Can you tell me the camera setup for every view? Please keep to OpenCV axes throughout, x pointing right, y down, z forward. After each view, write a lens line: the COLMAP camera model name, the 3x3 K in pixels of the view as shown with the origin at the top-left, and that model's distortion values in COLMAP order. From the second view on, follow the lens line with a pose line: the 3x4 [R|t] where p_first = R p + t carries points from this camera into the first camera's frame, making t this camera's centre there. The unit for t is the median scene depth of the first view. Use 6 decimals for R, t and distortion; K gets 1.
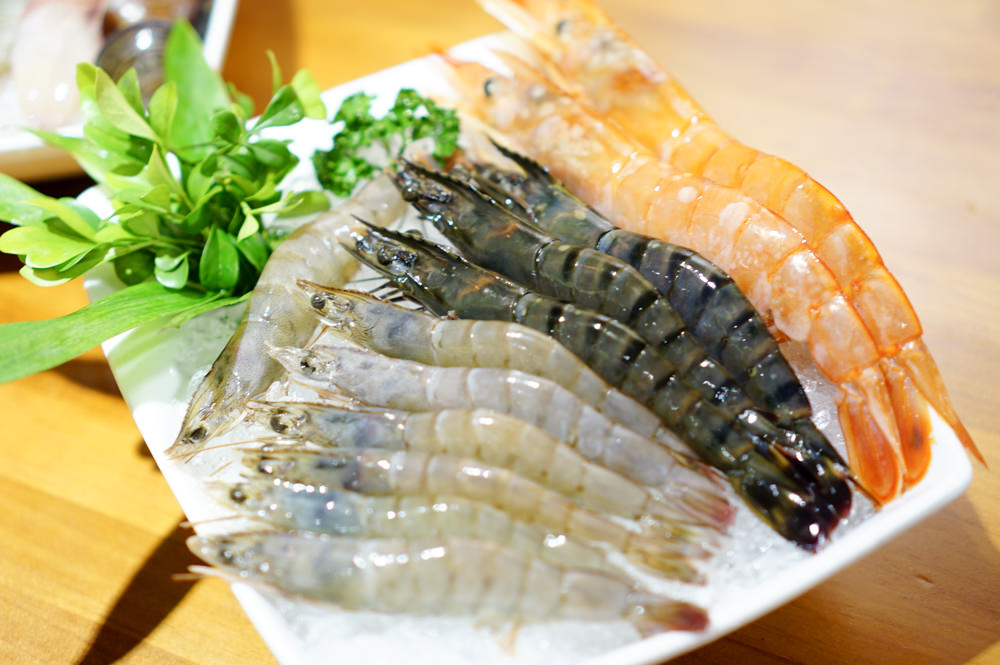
lens RADIAL K [[1531.2, 0, 500.1], [0, 1531.2, 334.8], [0, 0, 1]] dist [-0.039509, 0.000000]
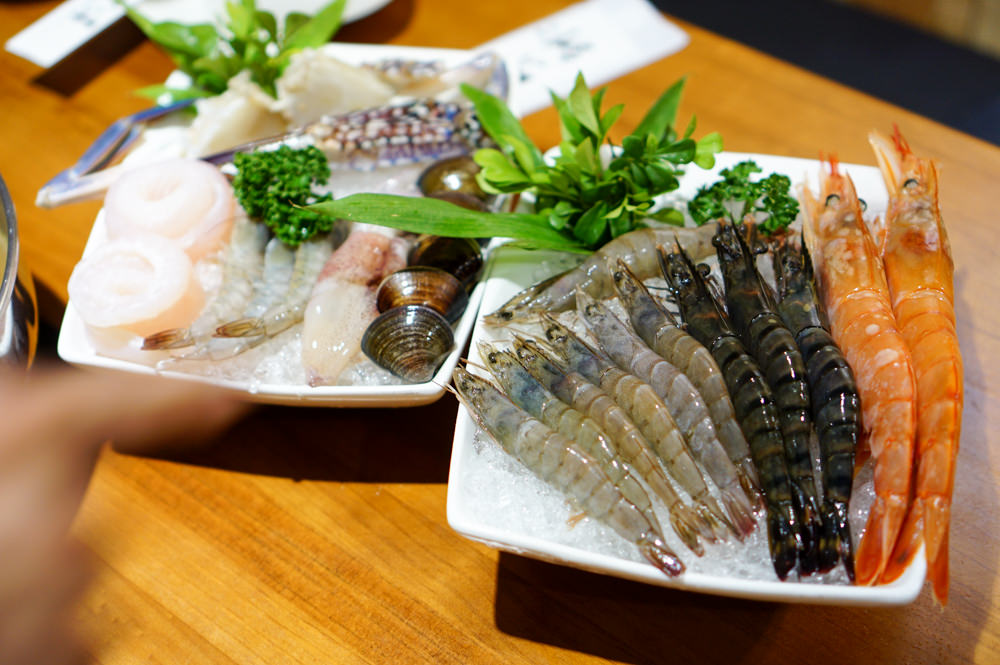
lens RADIAL K [[1531.2, 0, 500.5], [0, 1531.2, 331.5], [0, 0, 1]] dist [-0.039509, 0.000000]
pose [[0.778717, 0.467146, -0.418777, 0.456360], [-0.452533, 0.880564, 0.140784, -0.137208], [0.434527, 0.079880, 0.897109, -0.400562]]
